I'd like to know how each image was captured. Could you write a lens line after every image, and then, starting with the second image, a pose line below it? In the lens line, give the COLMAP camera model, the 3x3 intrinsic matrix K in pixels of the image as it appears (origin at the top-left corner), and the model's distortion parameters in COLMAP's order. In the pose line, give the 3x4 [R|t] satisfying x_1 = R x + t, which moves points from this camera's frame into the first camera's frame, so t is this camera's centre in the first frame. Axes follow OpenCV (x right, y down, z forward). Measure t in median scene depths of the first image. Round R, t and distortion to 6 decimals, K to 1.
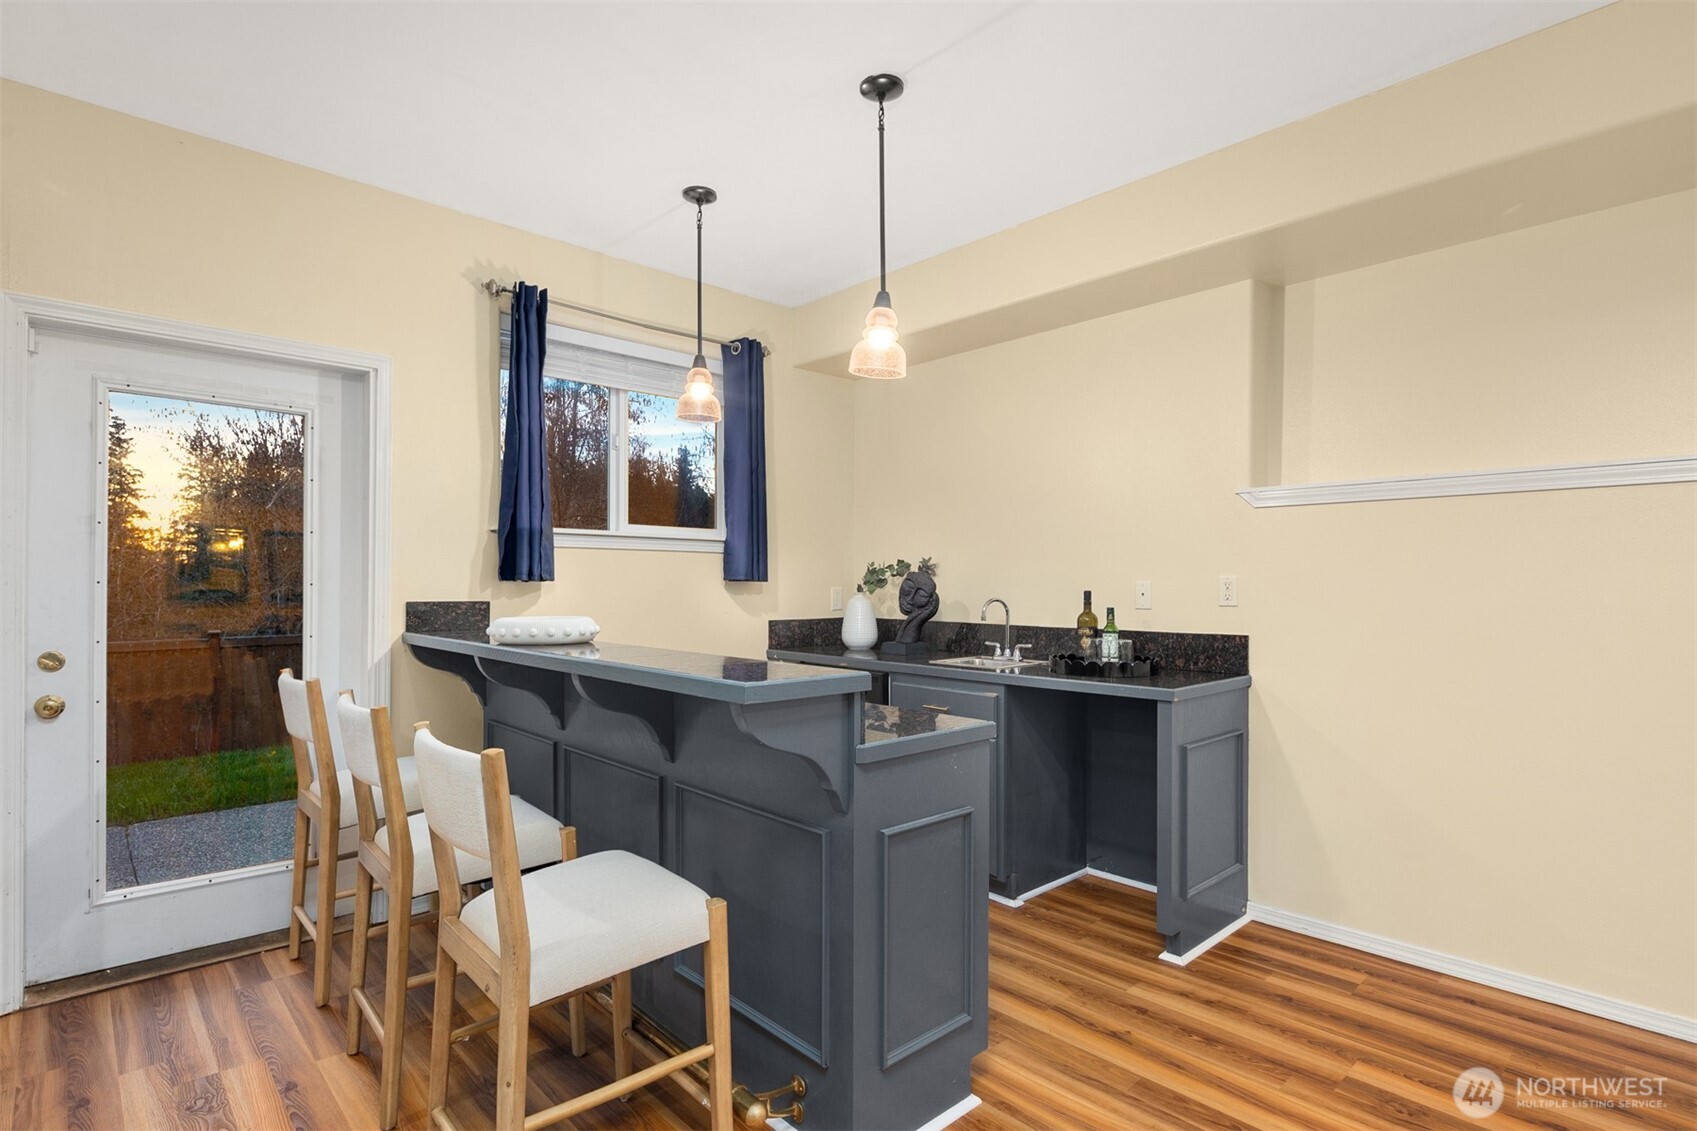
lens RADIAL K [[822.7, 0, 843.2], [0, 822.7, 590.7], [0, 0, 1]] dist [-0.000448, -0.000759]
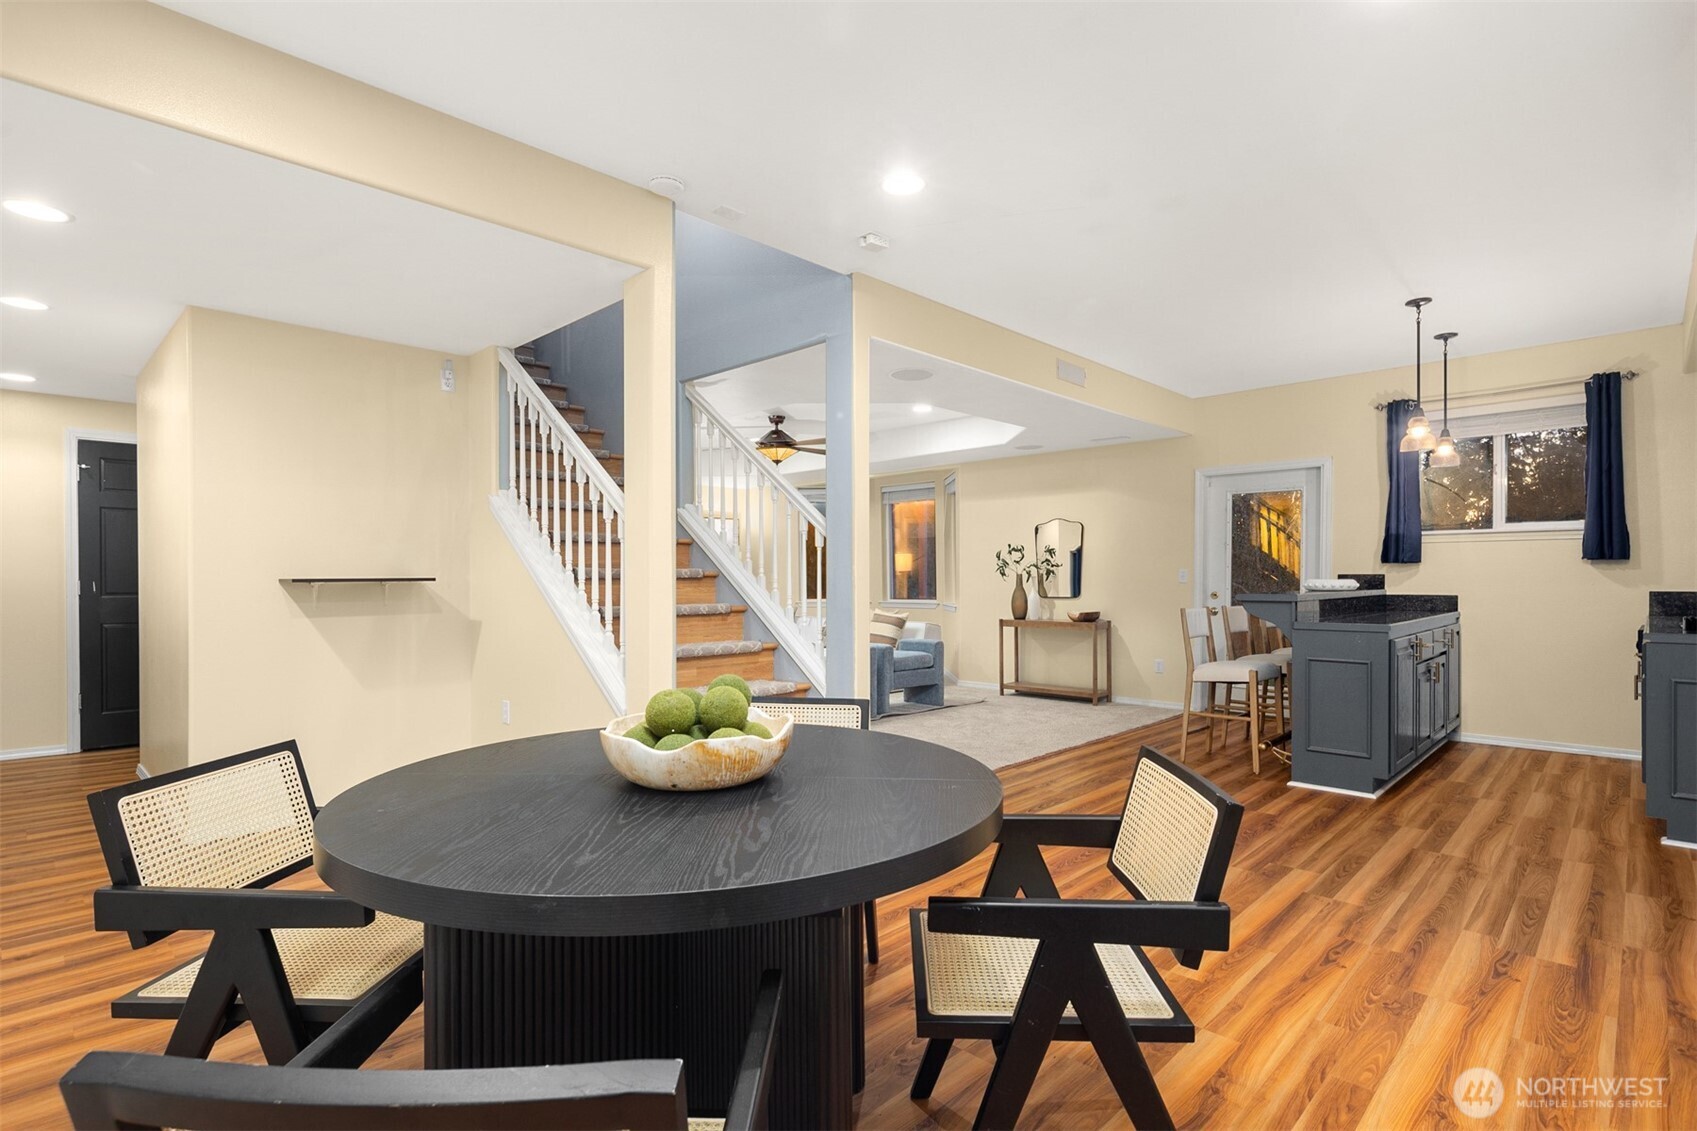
lens RADIAL K [[822.6, 0, 848.0], [0, 822.6, 573.2], [0, 0, 1]] dist [0.026767, -0.016984]
pose [[0.047101, -0.008977, -0.998850, 1.386283], [-0.005882, 0.999940, -0.009264, 0.035336], [0.998873, 0.006311, 0.047046, -0.300191]]
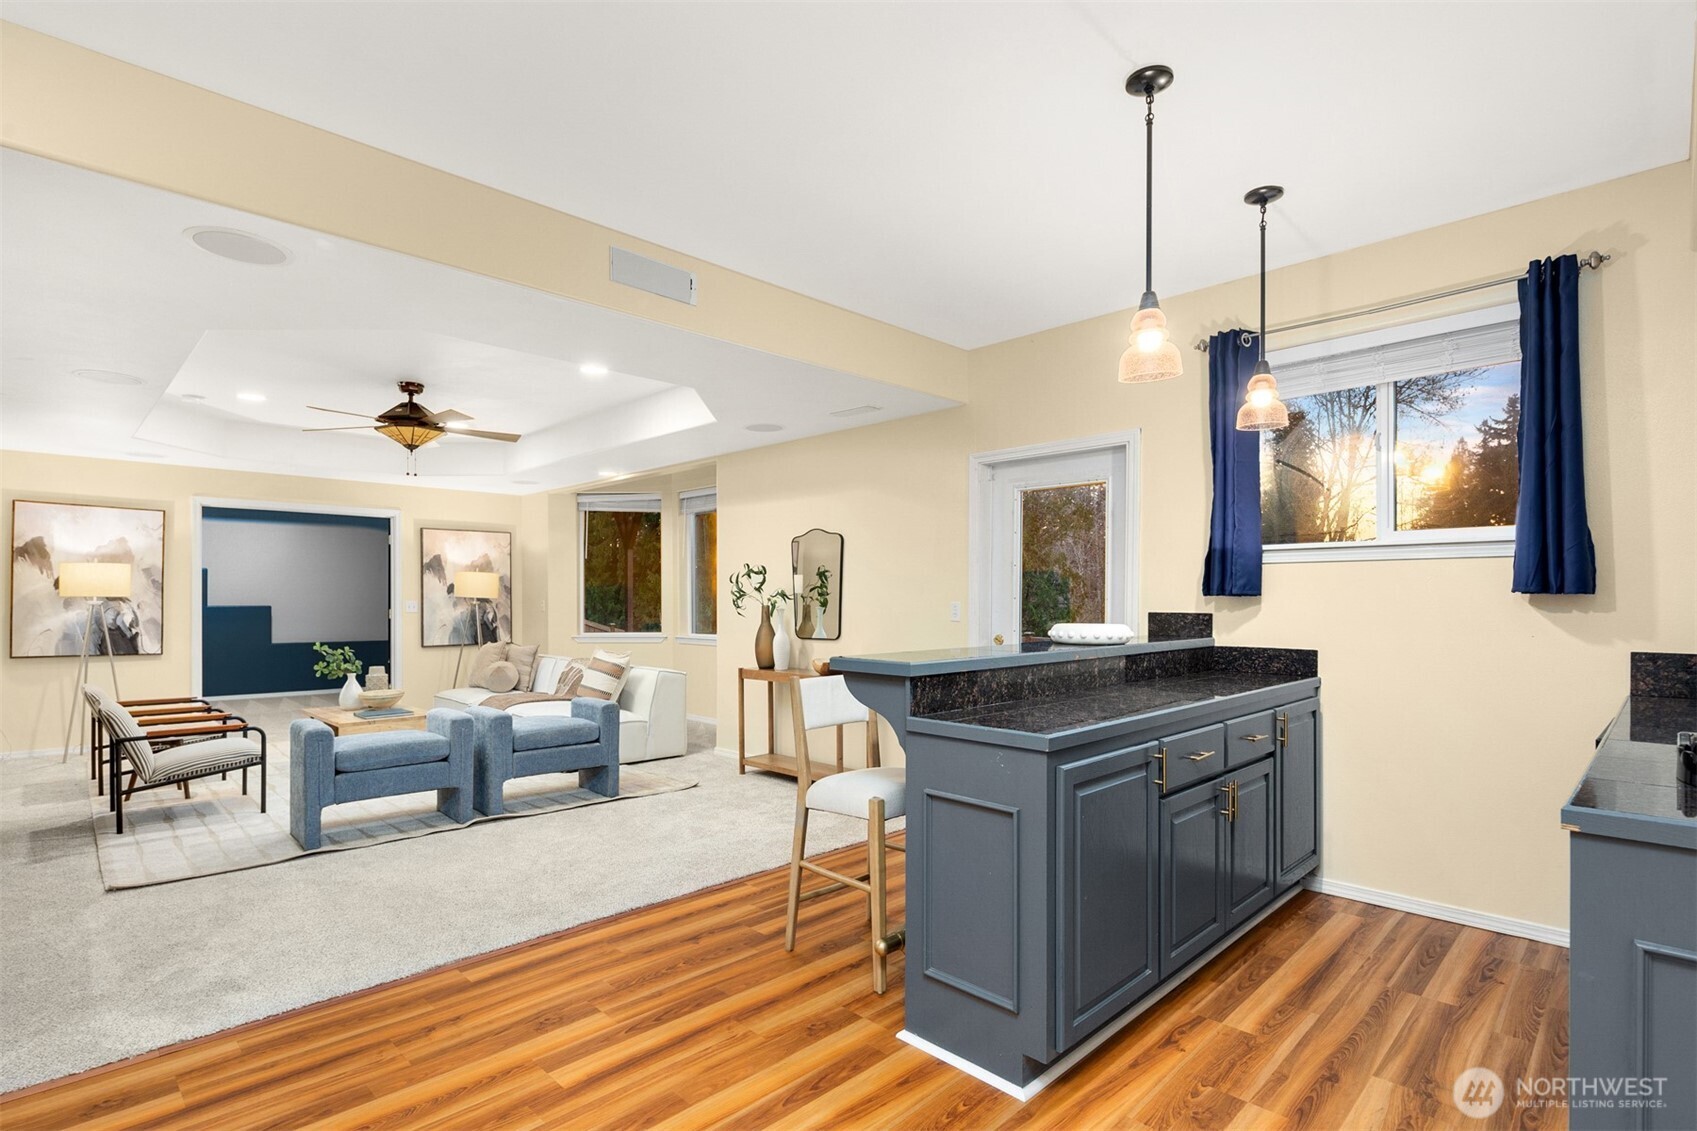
lens RADIAL K [[822.7, 0, 843.2], [0, 822.7, 590.7], [0, 0, 1]] dist [-0.000448, -0.000759]
pose [[0.024518, -0.013583, -0.999607, 0.719972], [-0.011256, 0.999841, -0.013862, 0.002855], [0.999636, 0.011591, 0.024361, 0.451171]]
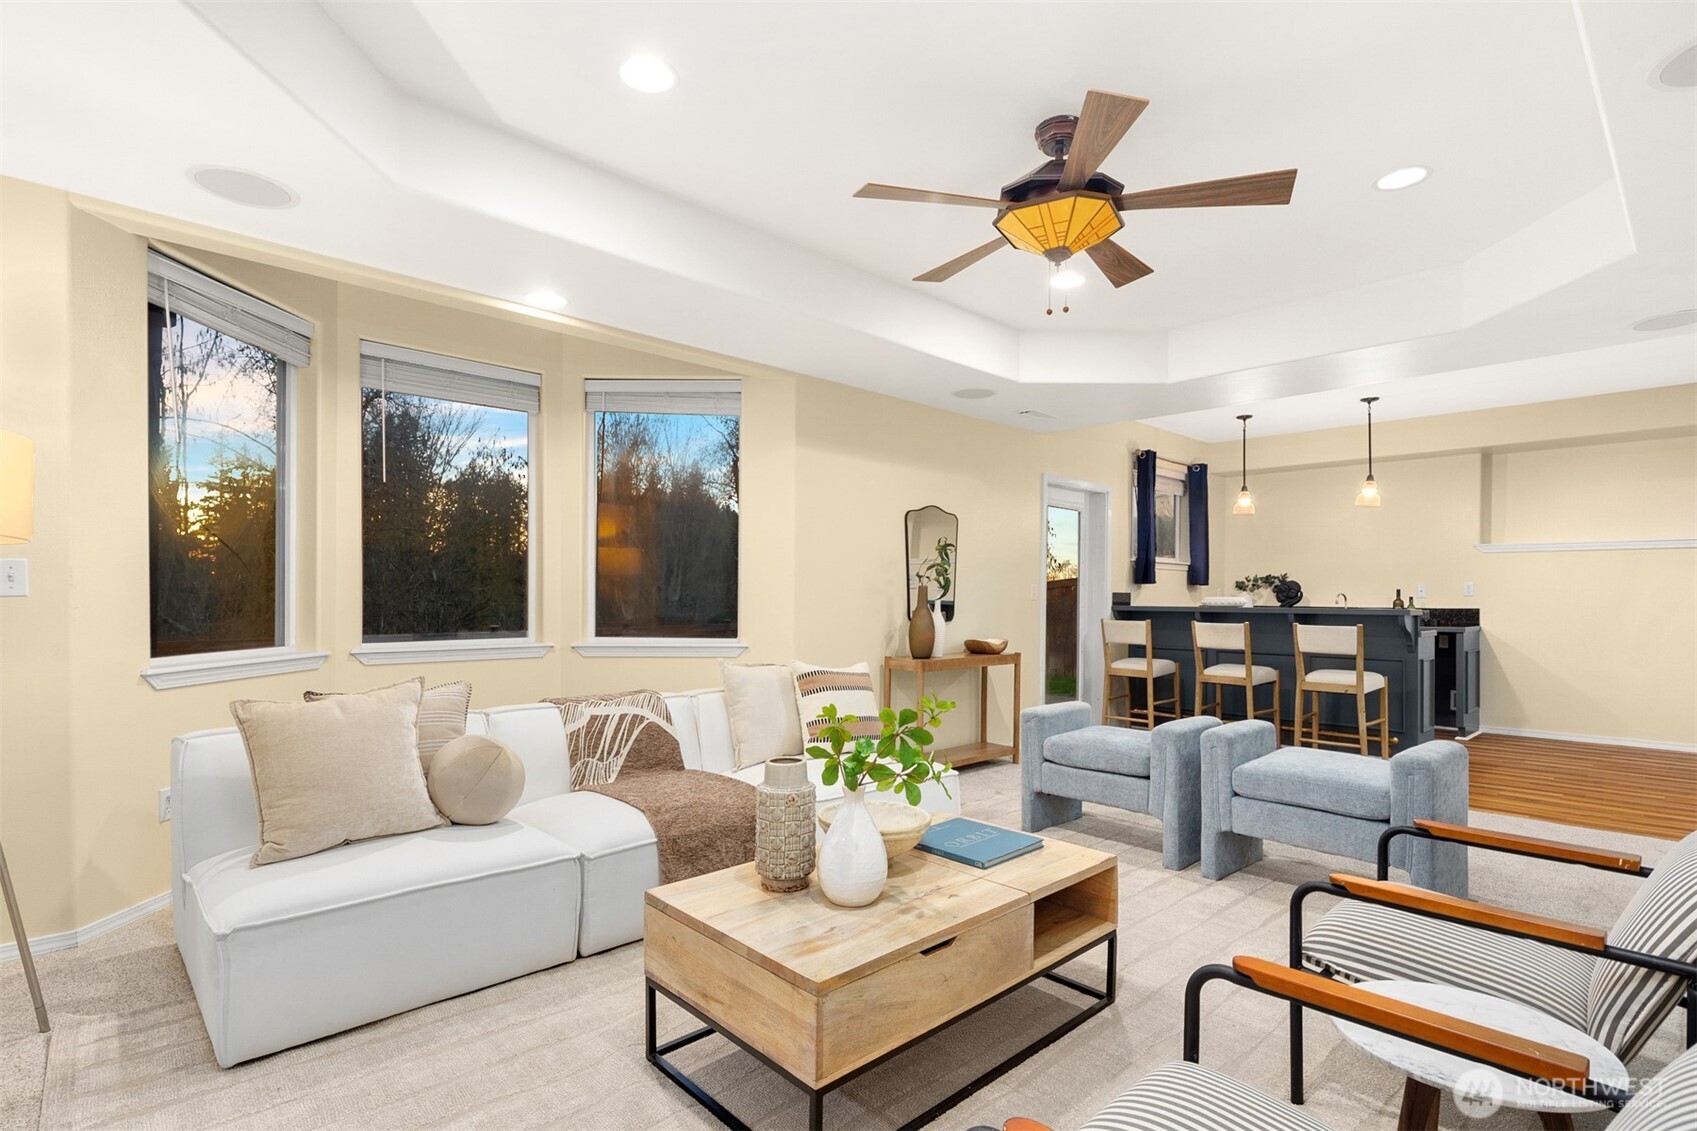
lens RADIAL K [[822.7, 0, 843.2], [0, 822.7, 590.7], [0, 0, 1]] dist [-0.000448, -0.000759]
pose [[0.999964, 0.004501, 0.007173, -1.219689], [-0.004393, 0.999879, -0.014948, 0.043717], [-0.007239, 0.014916, 0.999863, -1.202704]]
